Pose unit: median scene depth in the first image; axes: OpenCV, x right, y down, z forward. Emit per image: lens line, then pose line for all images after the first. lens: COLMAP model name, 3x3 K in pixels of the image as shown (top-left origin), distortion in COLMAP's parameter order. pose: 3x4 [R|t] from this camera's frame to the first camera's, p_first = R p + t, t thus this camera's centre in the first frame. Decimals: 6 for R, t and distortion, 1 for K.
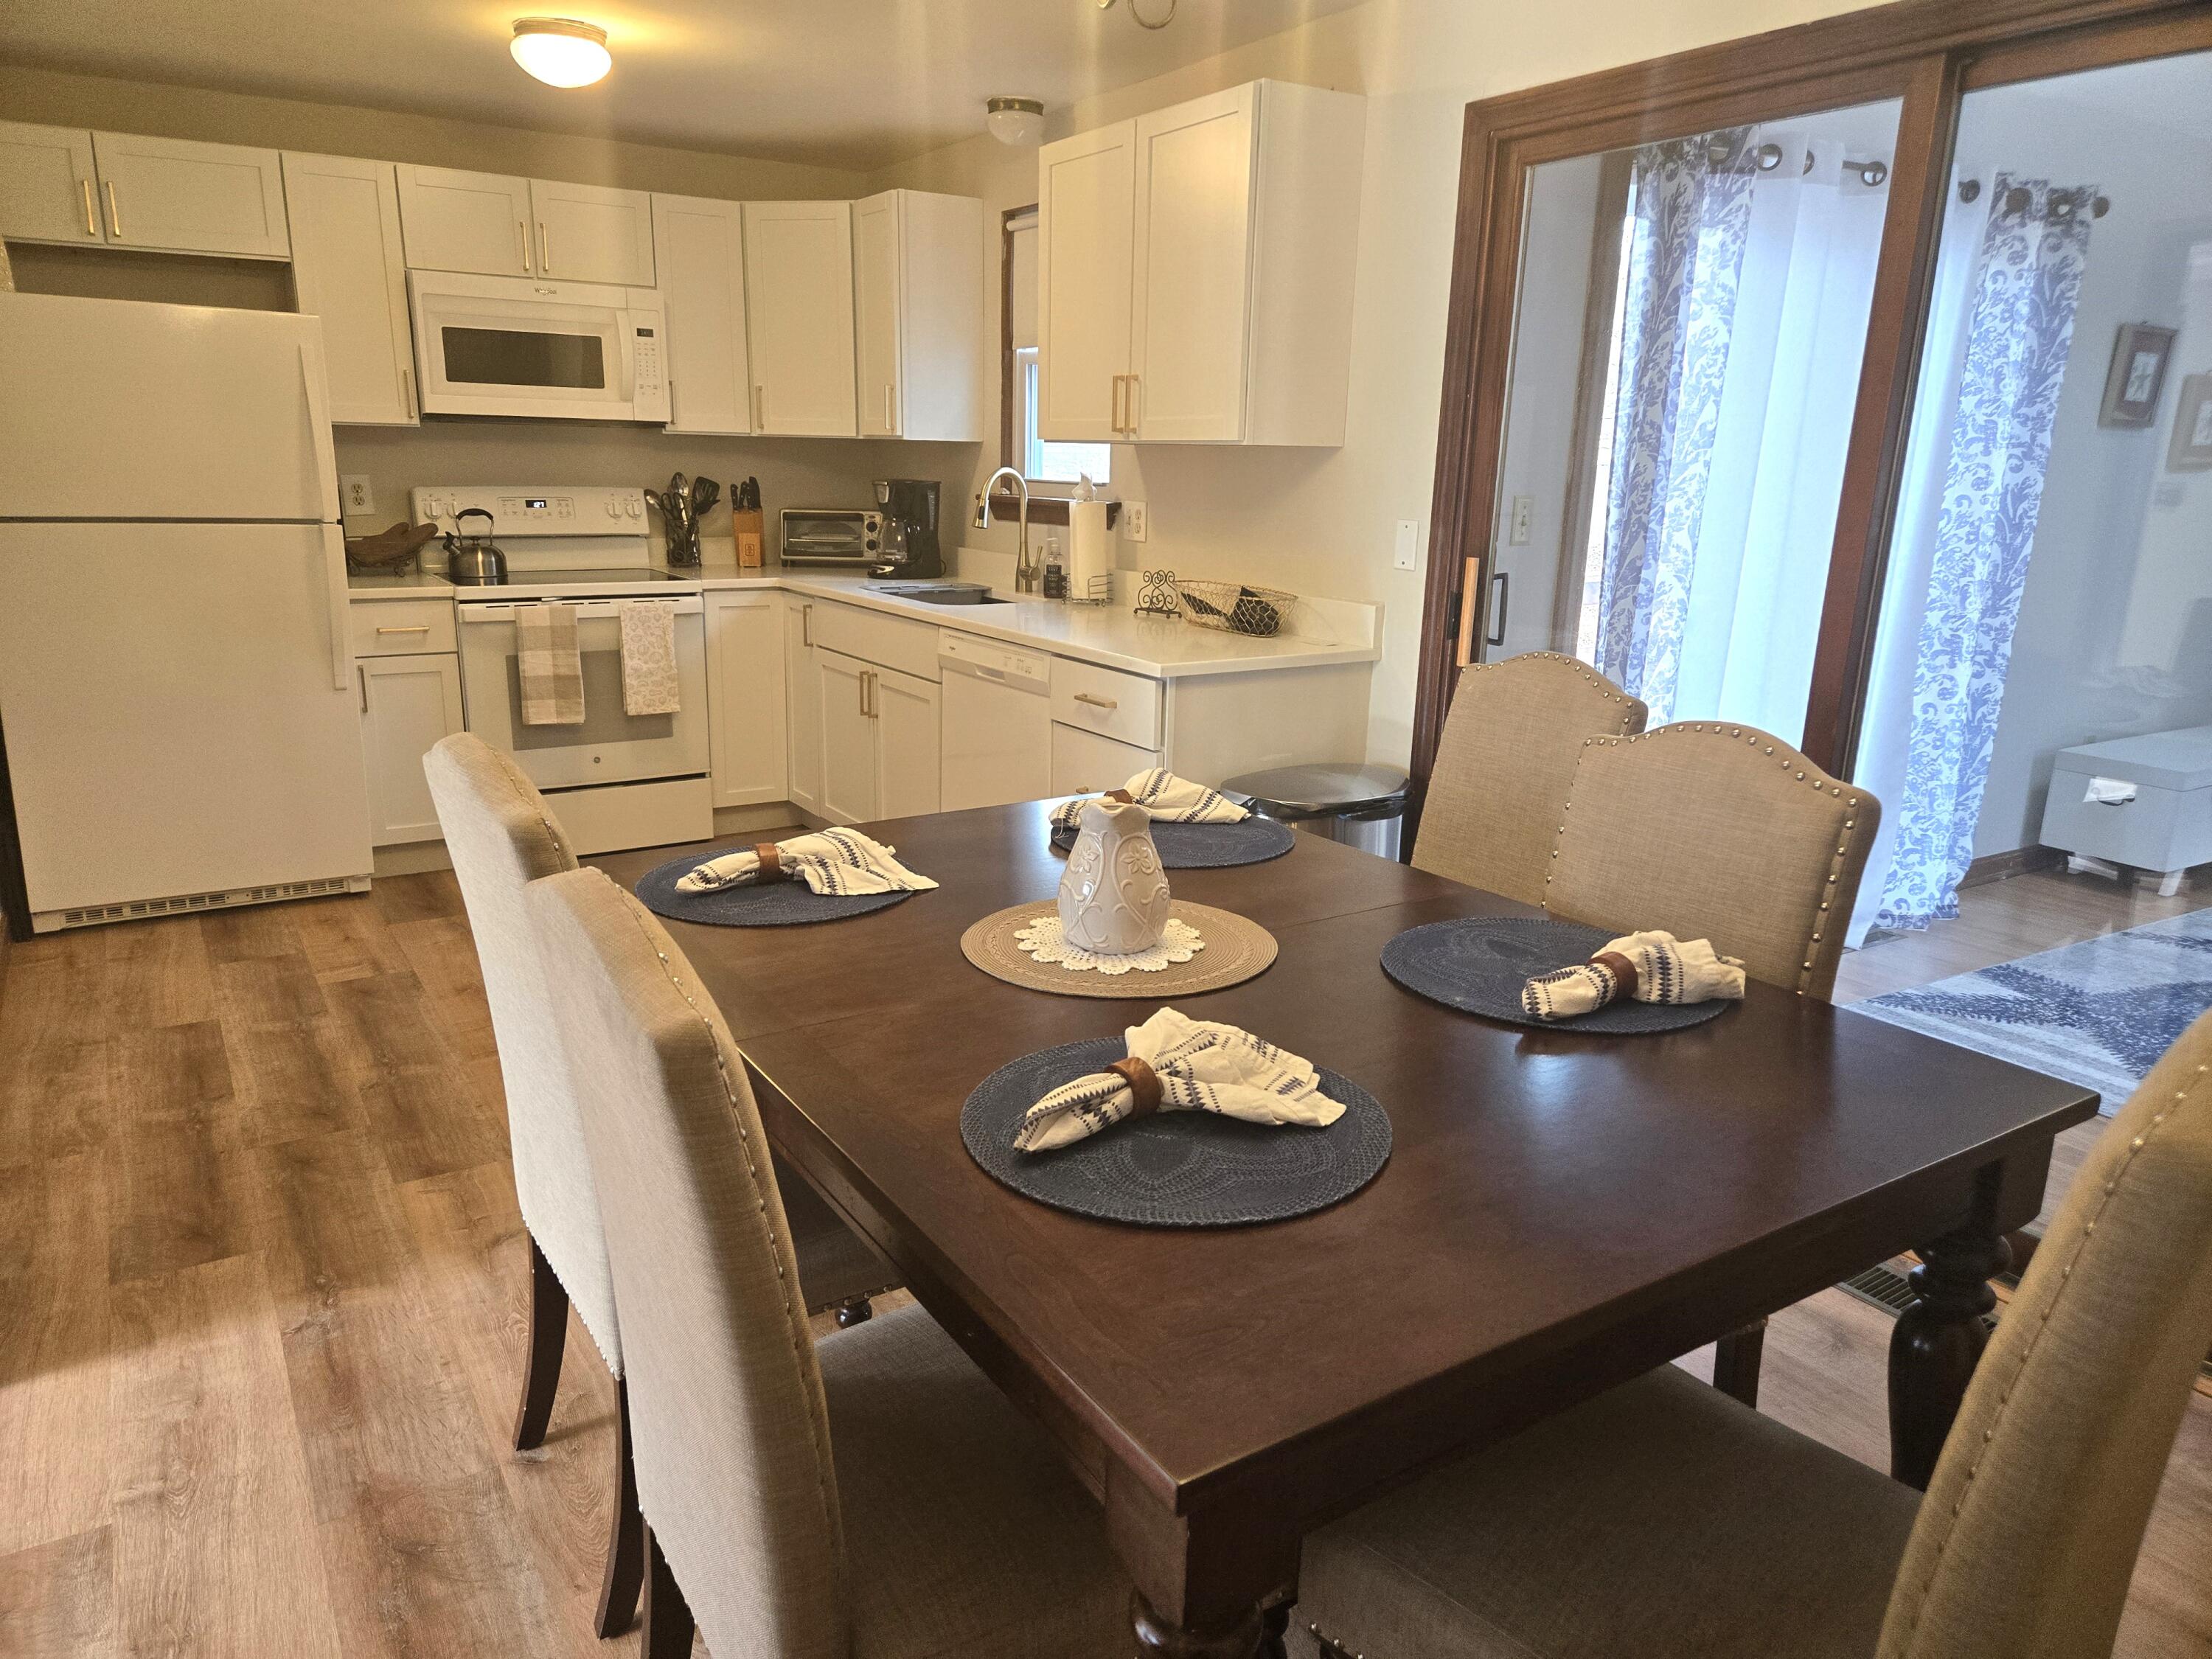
lens RADIAL K [[1486.5, 0, 1099.5], [0, 1486.5, 832.9], [0, 0, 1]] dist [0.076878, -0.047004]
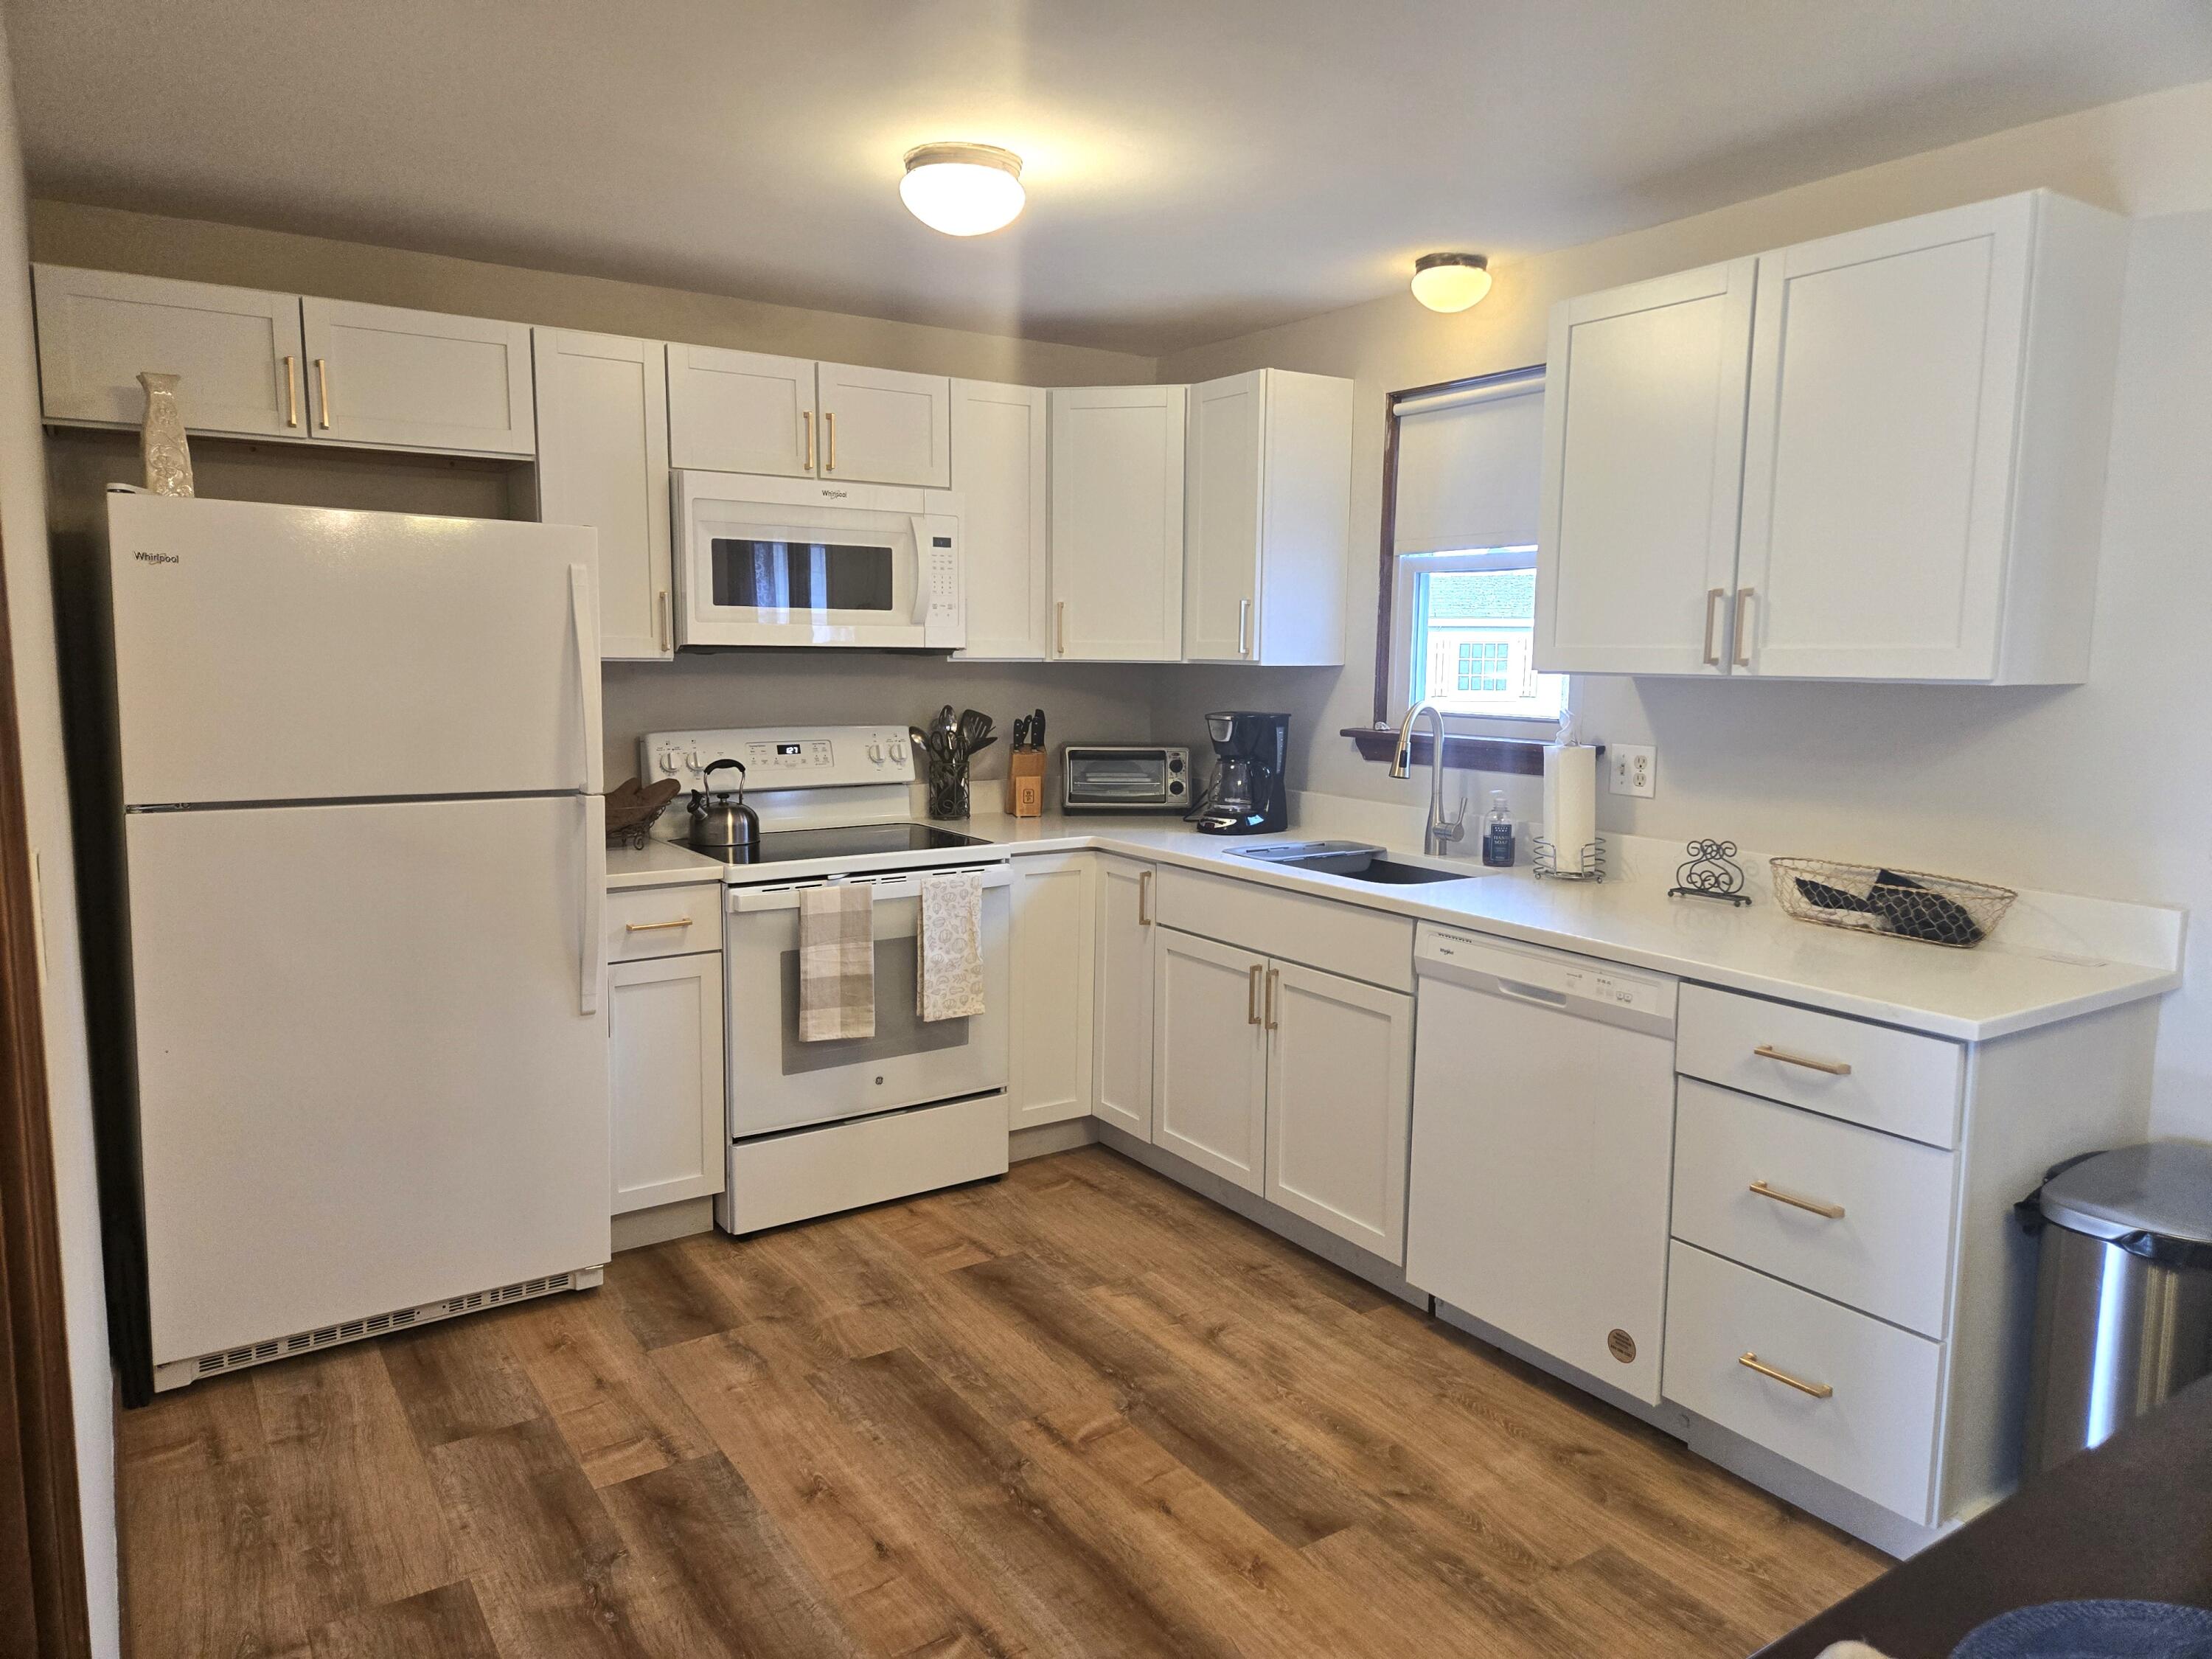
lens RADIAL K [[1480.3, 0, 1116.3], [0, 1480.3, 824.6], [0, 0, 1]] dist [0.086454, -0.065737]
pose [[0.999611, -0.011552, 0.025403, -0.243631], [0.014697, 0.991756, -0.127294, -0.083527], [-0.023723, 0.127617, 0.991540, 0.240455]]
